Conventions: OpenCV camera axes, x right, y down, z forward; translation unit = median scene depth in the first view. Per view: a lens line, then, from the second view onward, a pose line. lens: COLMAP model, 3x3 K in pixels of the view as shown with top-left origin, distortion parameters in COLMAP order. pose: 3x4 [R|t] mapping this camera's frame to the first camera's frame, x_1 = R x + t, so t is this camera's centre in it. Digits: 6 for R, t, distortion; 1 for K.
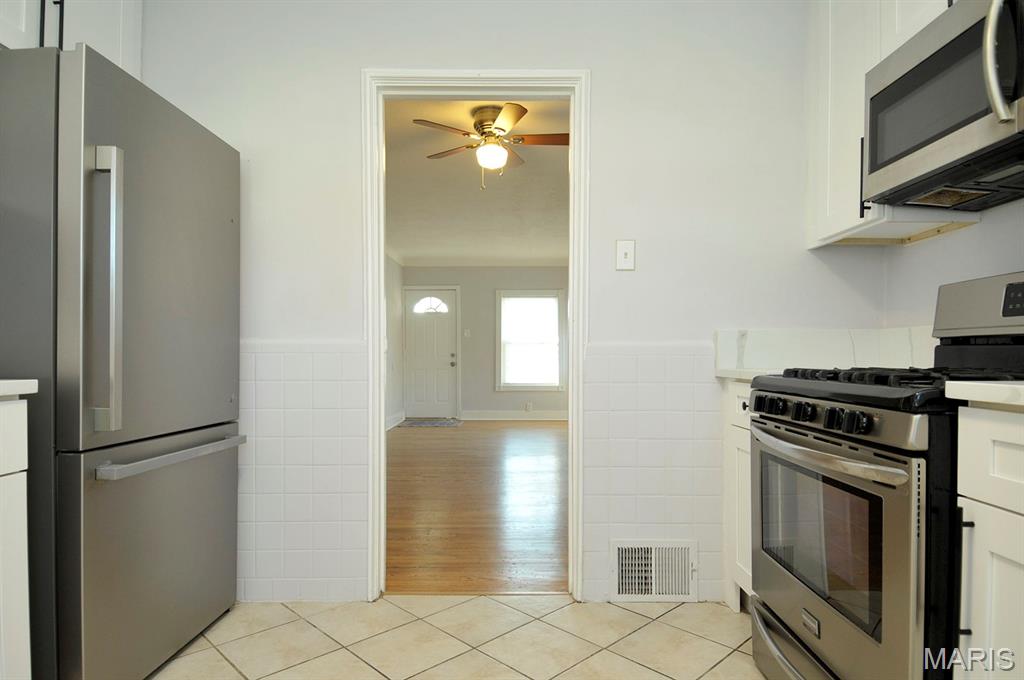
lens RADIAL K [[609.7, 0, 512.5], [0, 609.7, 358.1], [0, 0, 1]] dist [-0.000640, -0.000441]
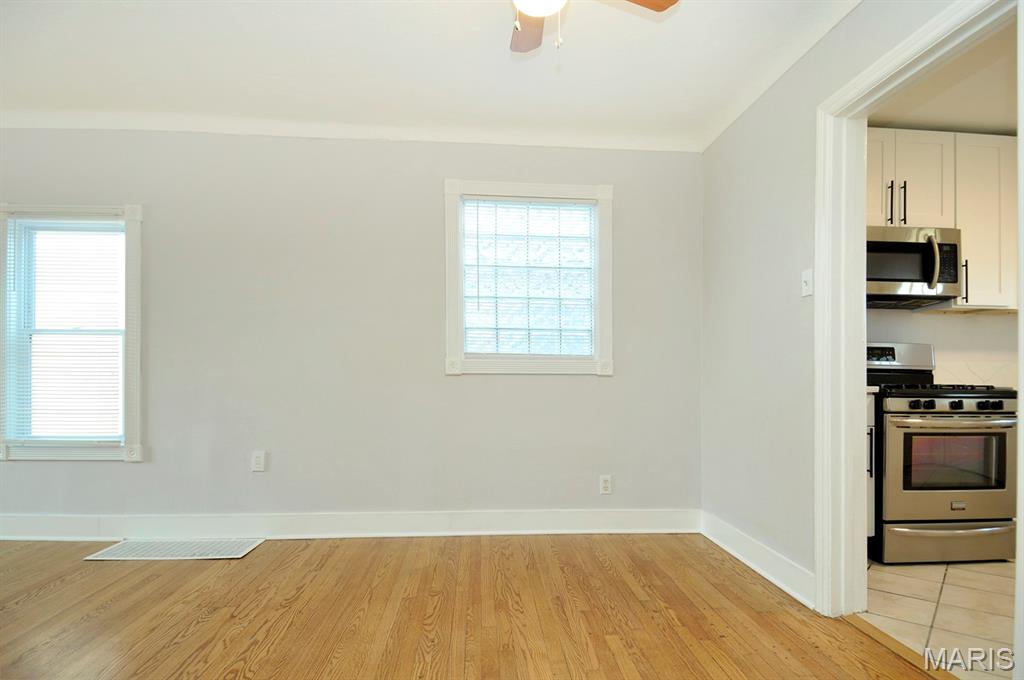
lens RADIAL K [[555.5, 0, 514.8], [0, 555.5, 362.3], [0, 0, 1]] dist [0.000461, -0.020554]
pose [[-0.049693, 0.022913, 0.998502, -1.485405], [-0.006090, 0.999711, -0.023244, -0.003207], [-0.998746, -0.007235, -0.049539, 2.934976]]
